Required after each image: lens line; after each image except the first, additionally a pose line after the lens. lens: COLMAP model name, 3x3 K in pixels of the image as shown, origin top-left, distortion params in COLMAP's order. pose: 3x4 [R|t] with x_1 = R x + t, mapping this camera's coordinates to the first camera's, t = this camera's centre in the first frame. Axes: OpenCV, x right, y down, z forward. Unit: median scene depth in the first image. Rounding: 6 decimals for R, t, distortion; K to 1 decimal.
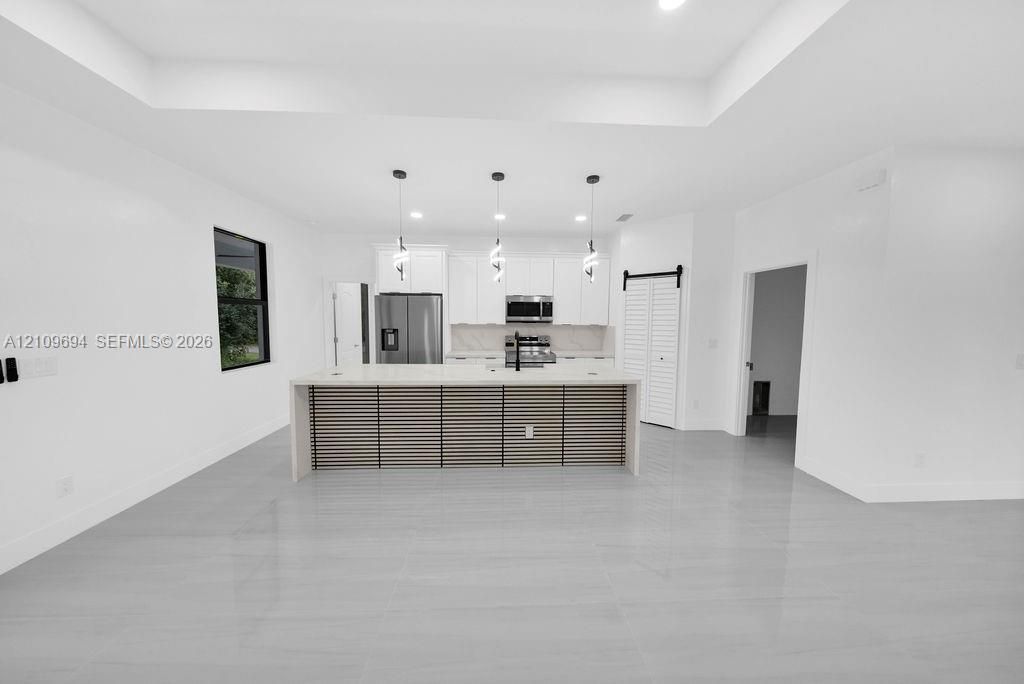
lens RADIAL K [[328.8, 0, 532.4], [0, 328.8, 339.4], [0, 0, 1]] dist [-0.000576, -0.000026]
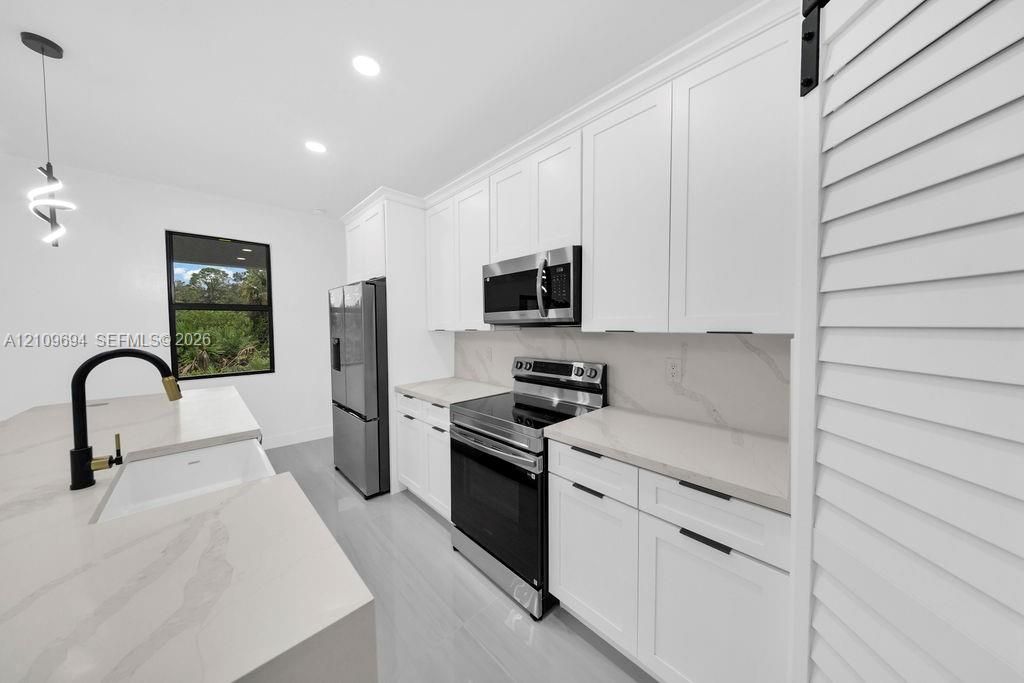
lens RADIAL K [[328.8, 0, 532.4], [0, 328.8, 338.9], [0, 0, 1]] dist [-0.000576, -0.000026]
pose [[0.665383, 0.011525, -0.746414, 0.316209], [-0.037541, 0.999132, -0.018038, -0.032958], [0.745558, 0.040023, 0.665238, 0.841603]]
